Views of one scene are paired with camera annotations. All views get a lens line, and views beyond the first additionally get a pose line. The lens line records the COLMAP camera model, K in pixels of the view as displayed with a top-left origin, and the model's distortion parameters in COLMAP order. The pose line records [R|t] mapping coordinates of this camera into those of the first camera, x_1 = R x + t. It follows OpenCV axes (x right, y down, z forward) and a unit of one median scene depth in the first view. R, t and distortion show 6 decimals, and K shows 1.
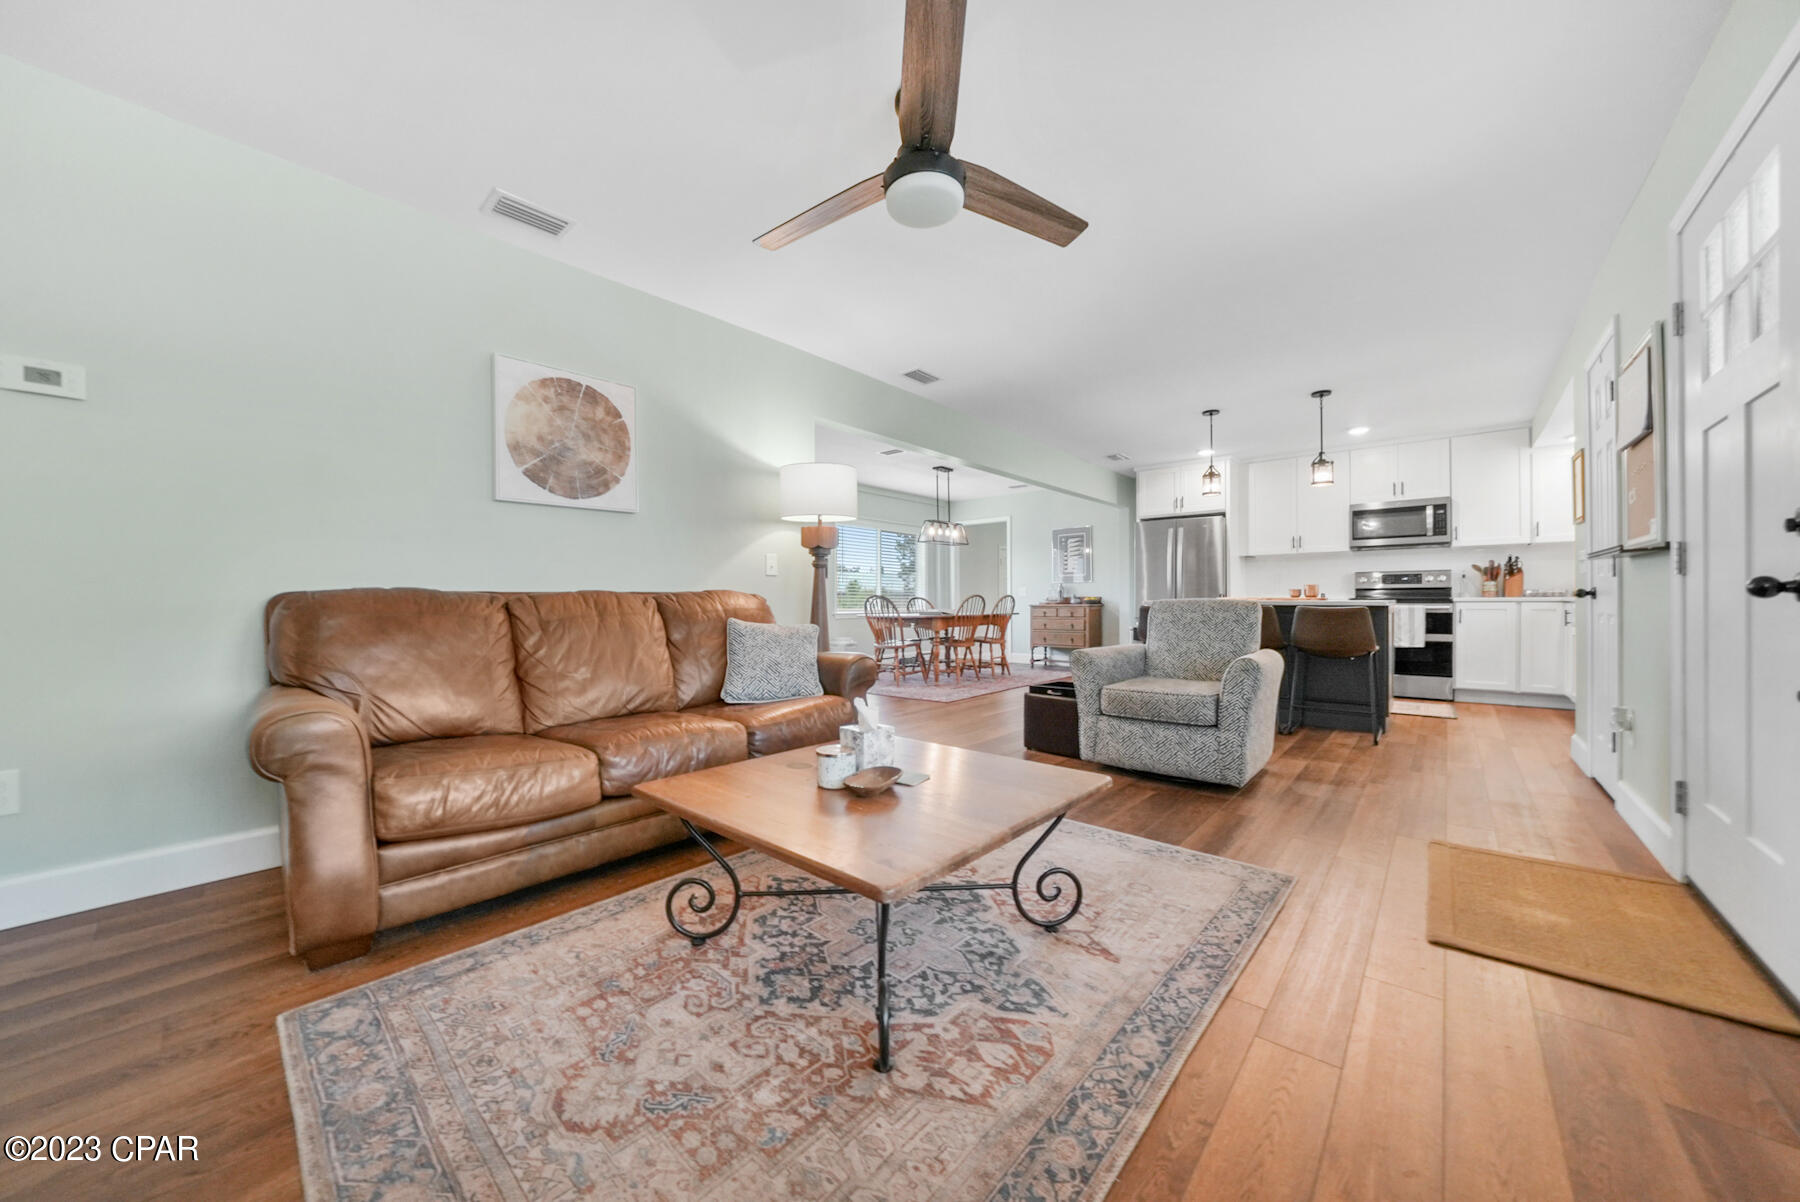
lens RADIAL K [[628.9, 0, 905.1], [0, 628.9, 604.5], [0, 0, 1]] dist [-0.018878, 0.000092]
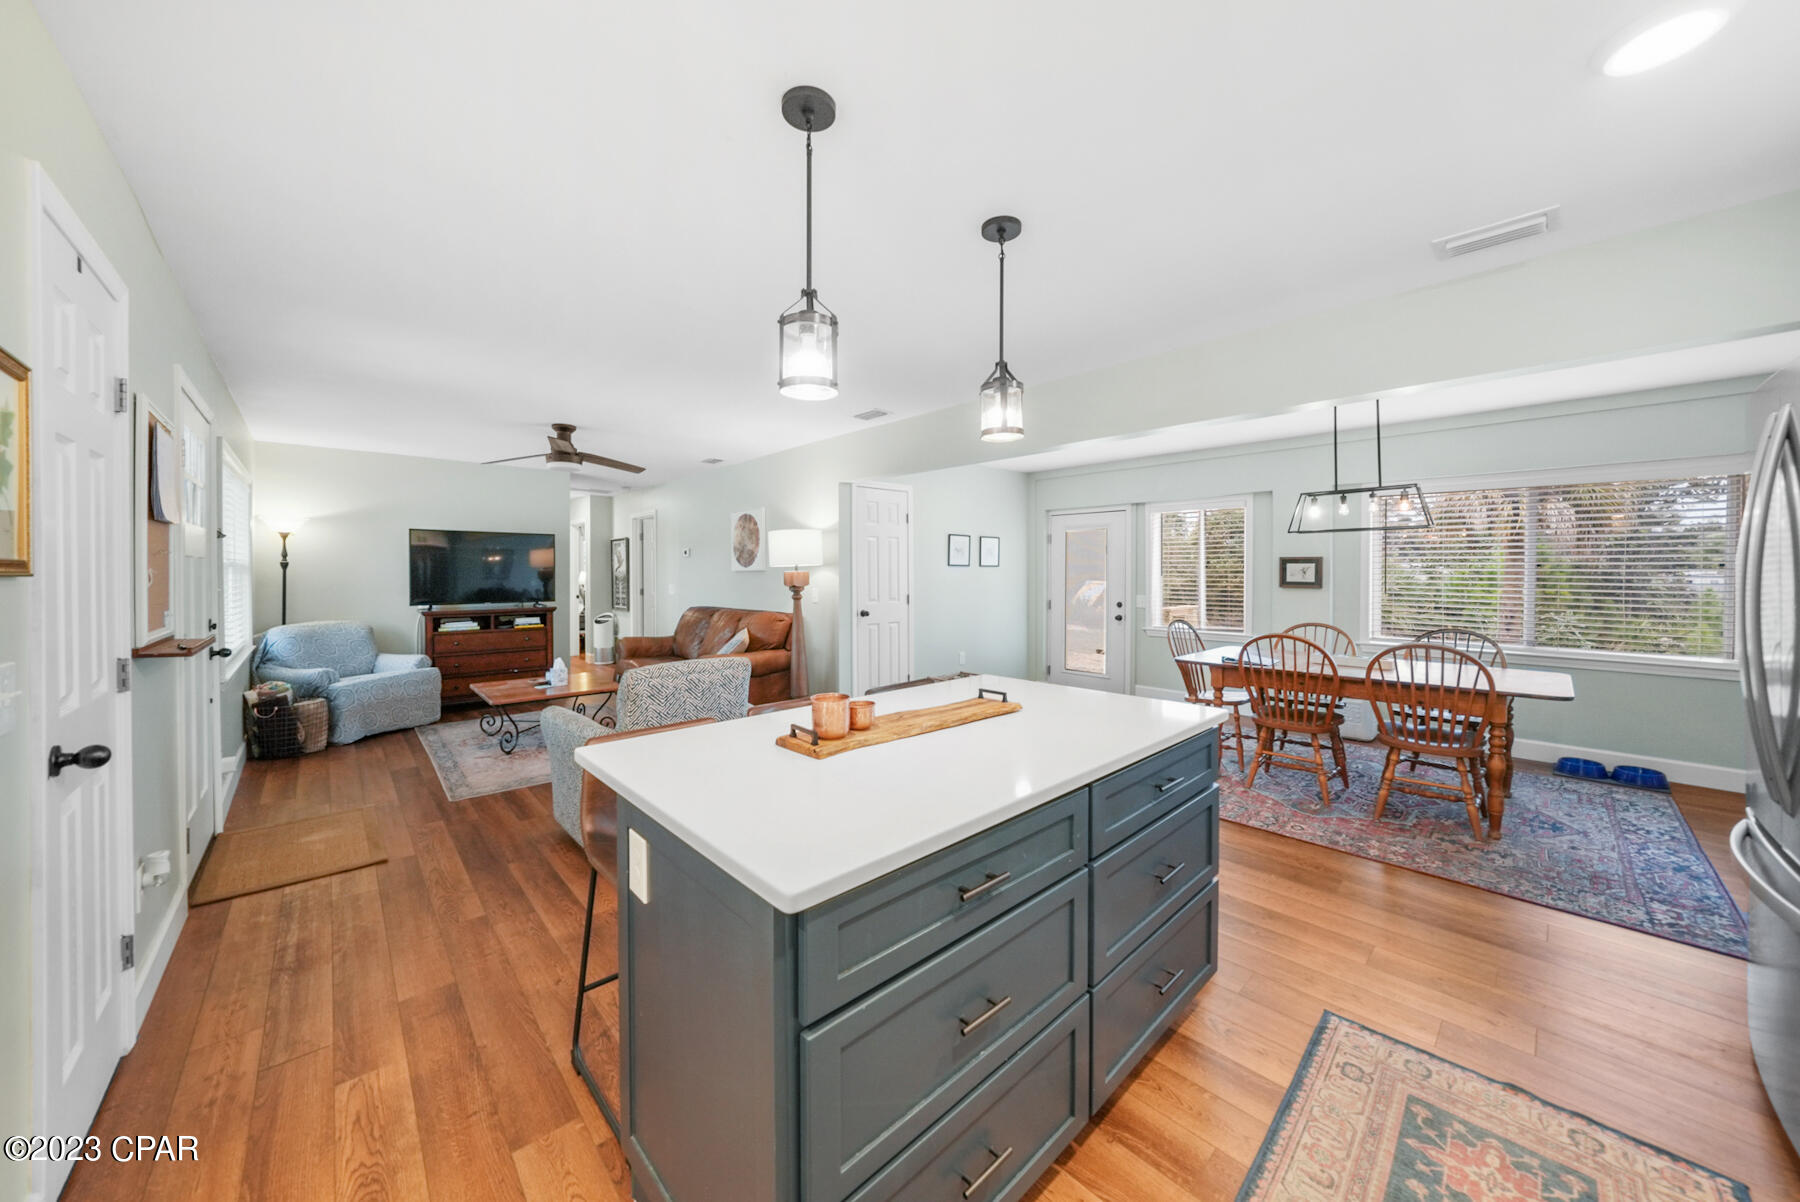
lens RADIAL K [[628.2, 0, 895.4], [0, 628.2, 568.5], [0, 0, 1]] dist [-0.002242, -0.000105]
pose [[-0.118570, 0.000617, -0.992946, 1.294929], [-0.005113, 0.999986, 0.001232, -0.134123], [0.992933, 0.005223, -0.118565, 1.408784]]
